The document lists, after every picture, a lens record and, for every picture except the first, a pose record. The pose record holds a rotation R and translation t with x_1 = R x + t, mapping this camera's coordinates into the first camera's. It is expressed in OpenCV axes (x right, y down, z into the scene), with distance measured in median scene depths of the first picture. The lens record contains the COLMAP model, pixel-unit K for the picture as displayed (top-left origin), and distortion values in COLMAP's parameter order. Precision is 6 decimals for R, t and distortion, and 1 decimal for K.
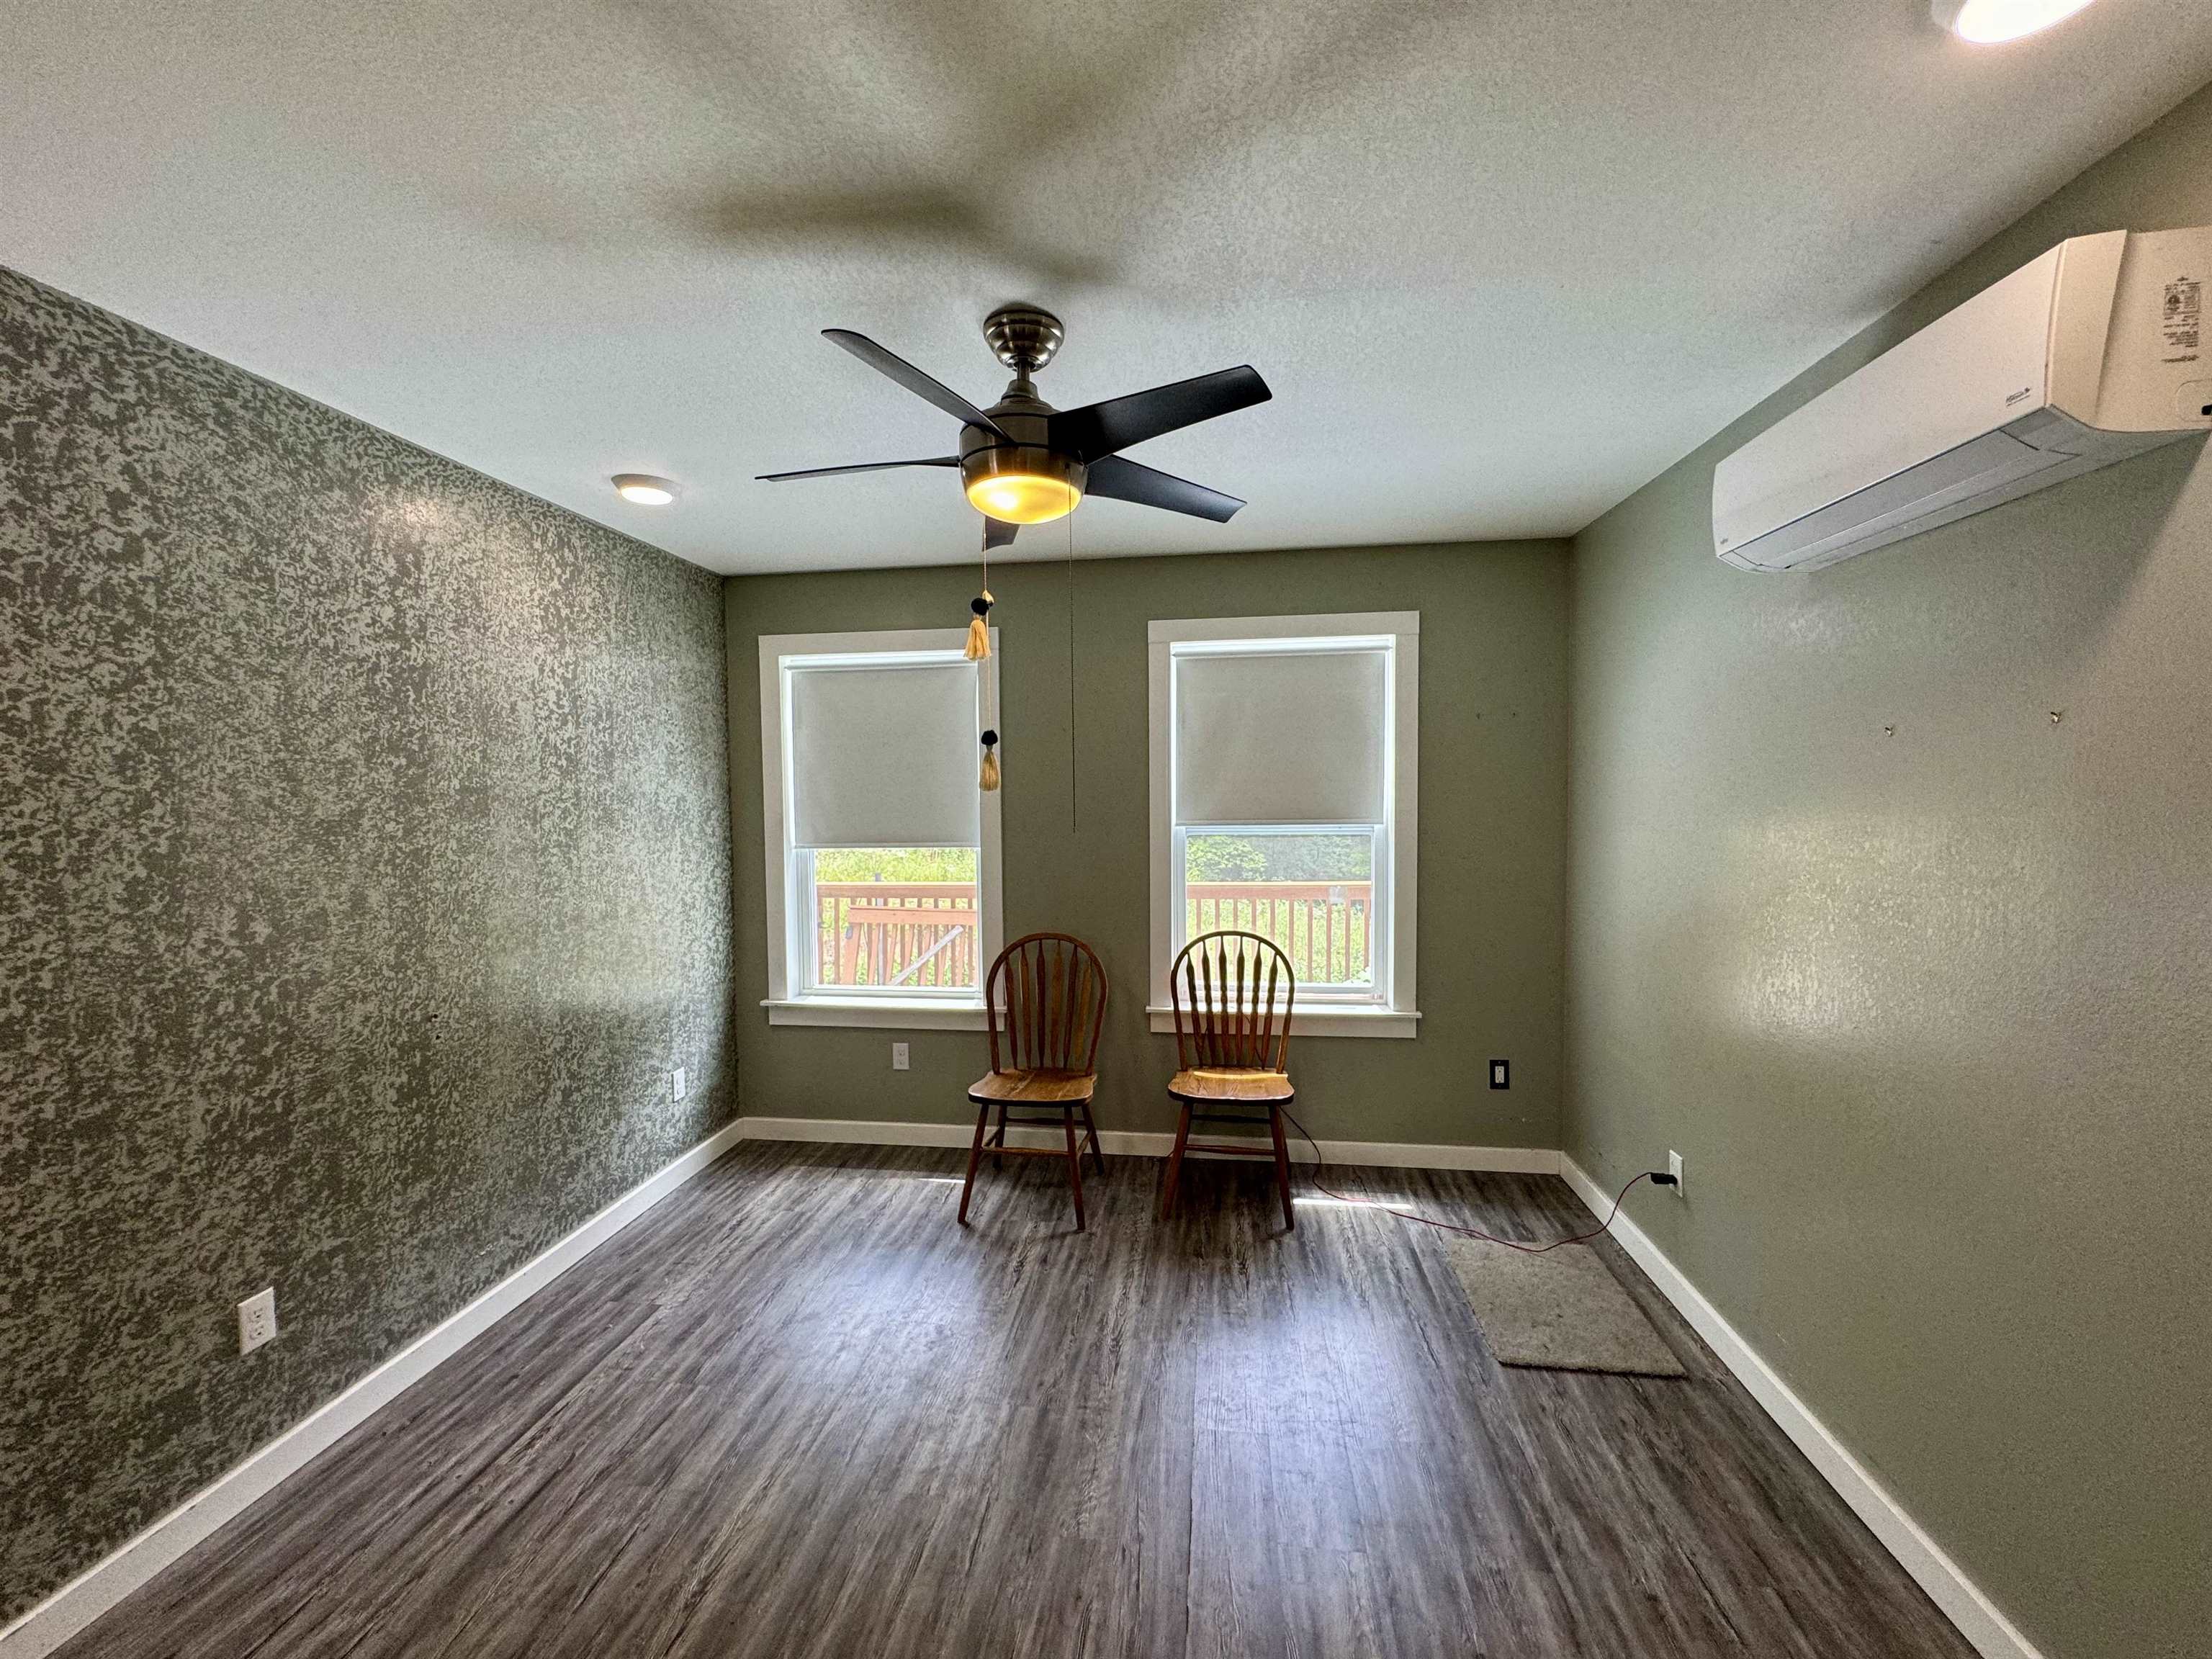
lens RADIAL K [[882.0, 0, 1101.5], [0, 882.0, 831.0], [0, 0, 1]] dist [-0.001558, 0.000311]
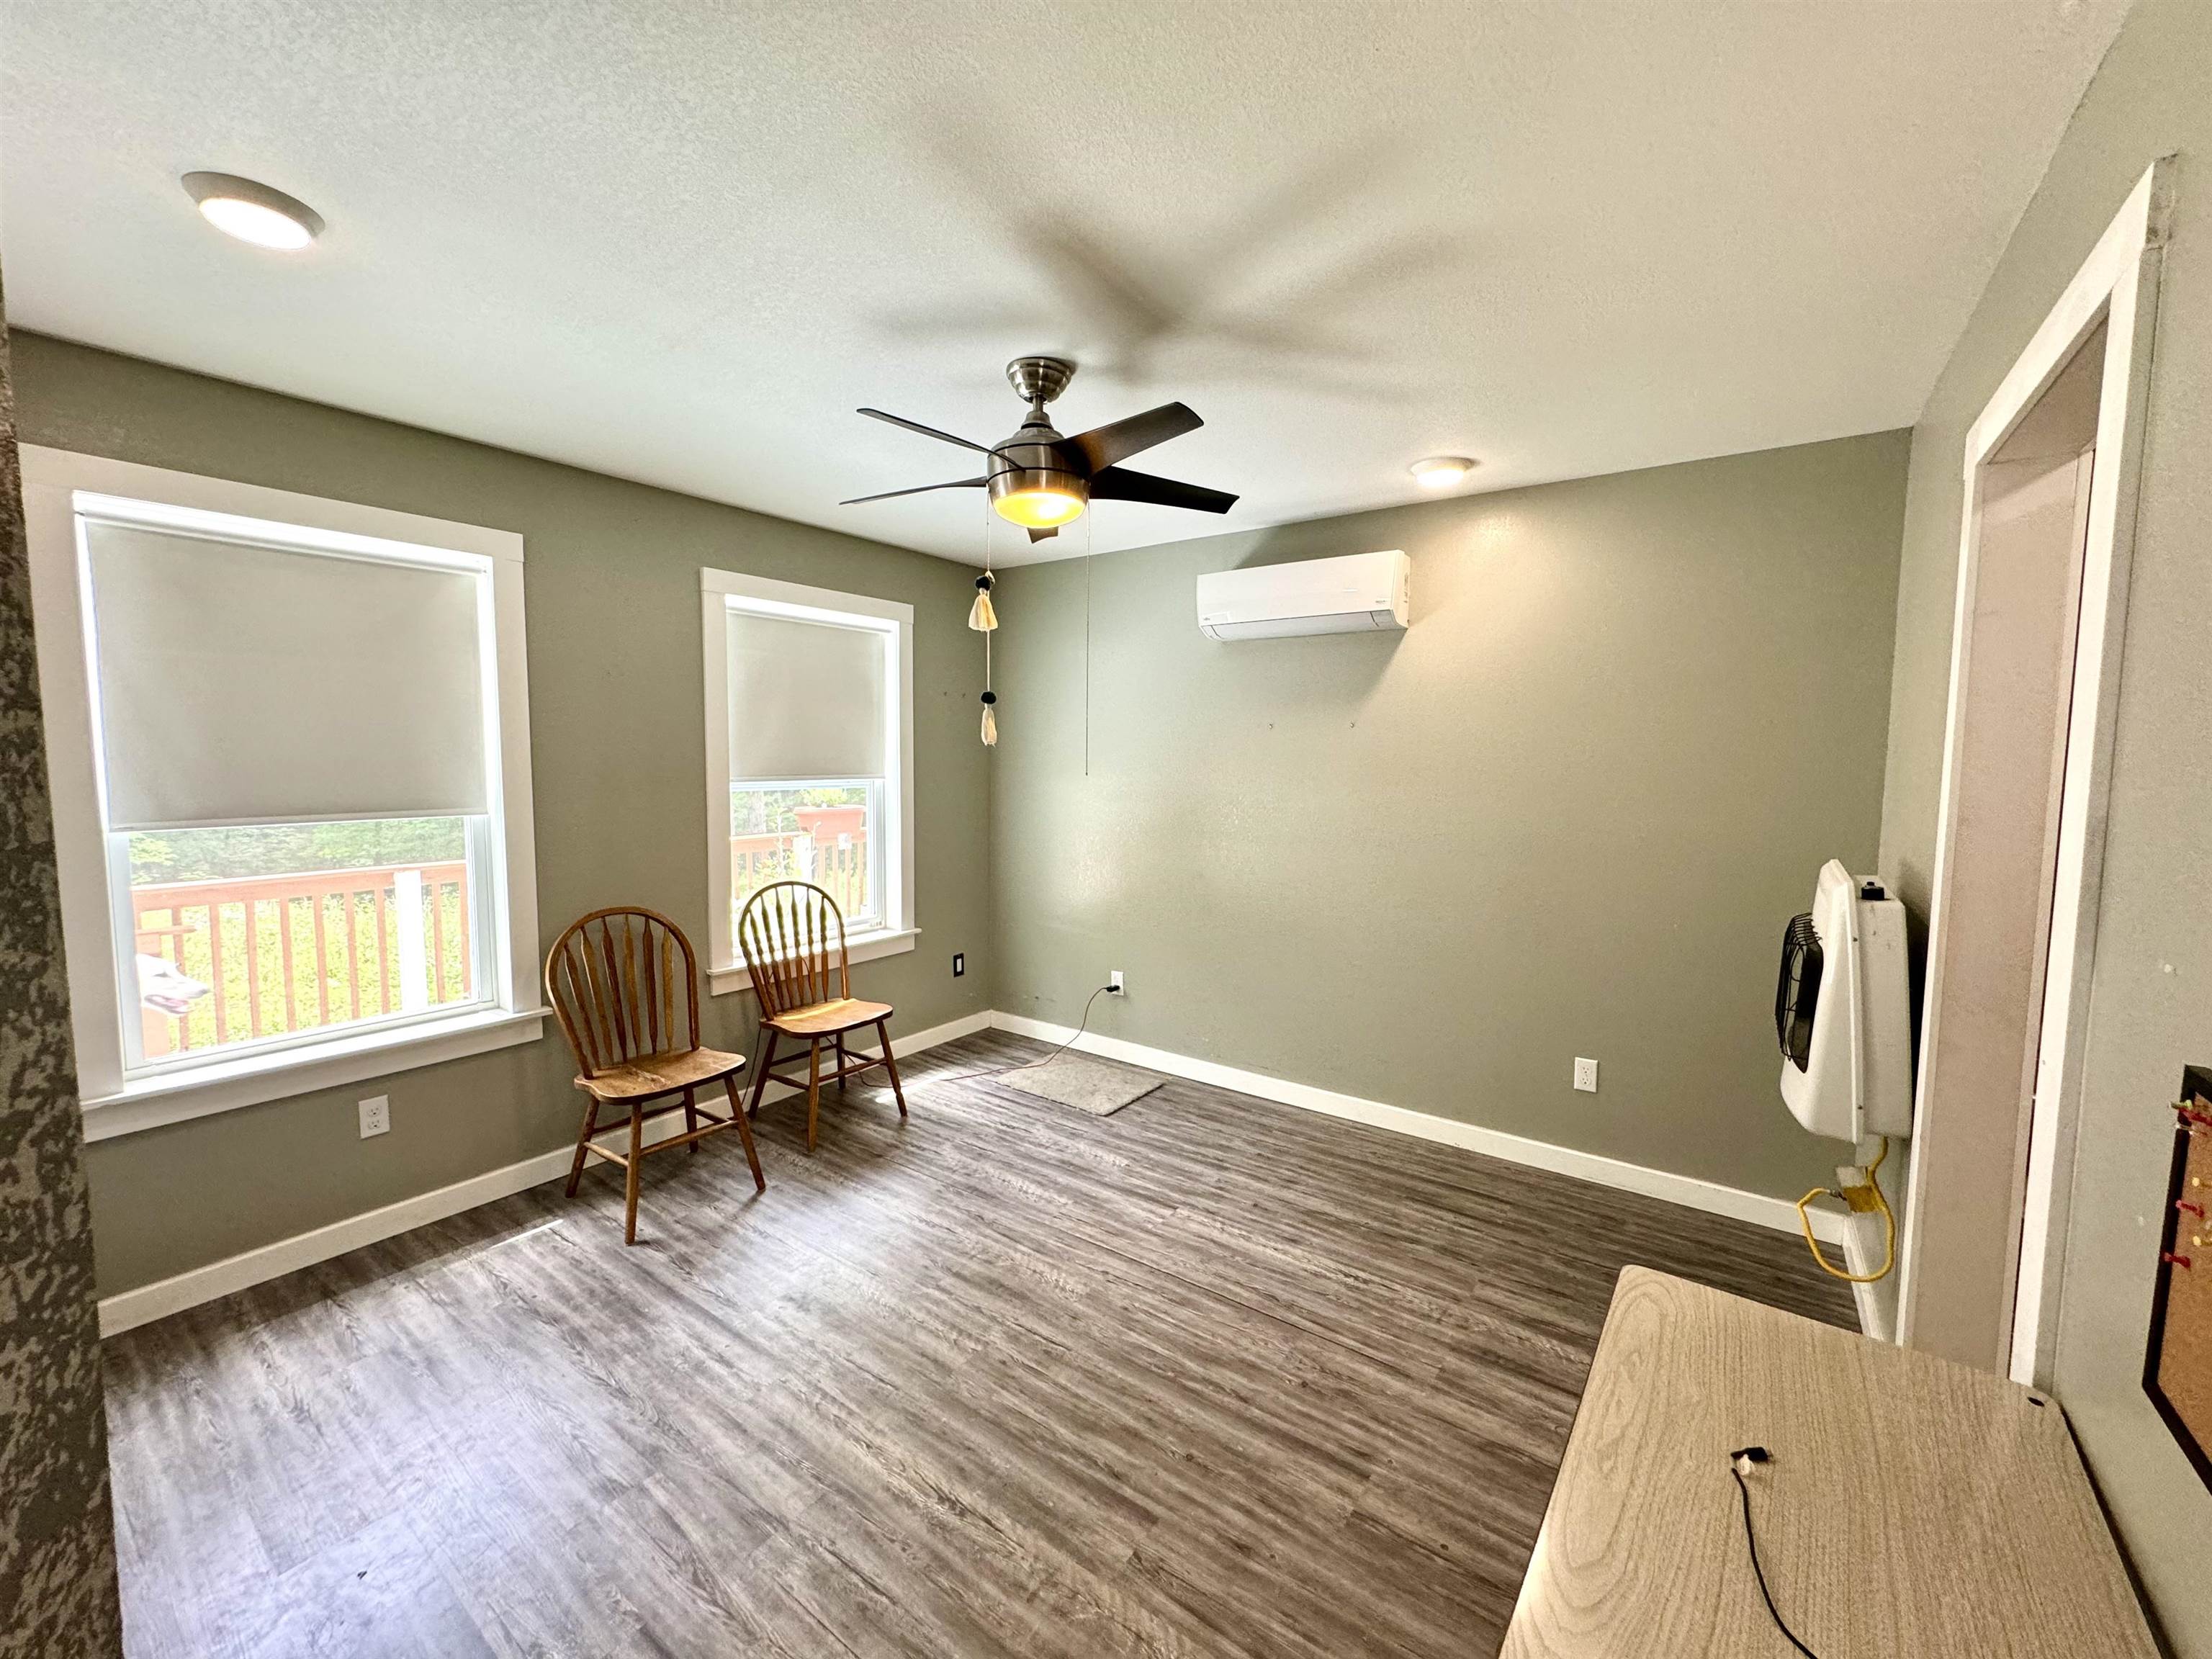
lens RADIAL K [[882.0, 0, 1107.2], [0, 882.0, 828.7], [0, 0, 1]] dist [-0.001558, 0.000311]
pose [[0.475193, -0.058293, 0.877949, -0.602353], [0.028633, 0.998299, 0.050786, 0.008453], [-0.879416, 0.001005, 0.476054, 0.165991]]
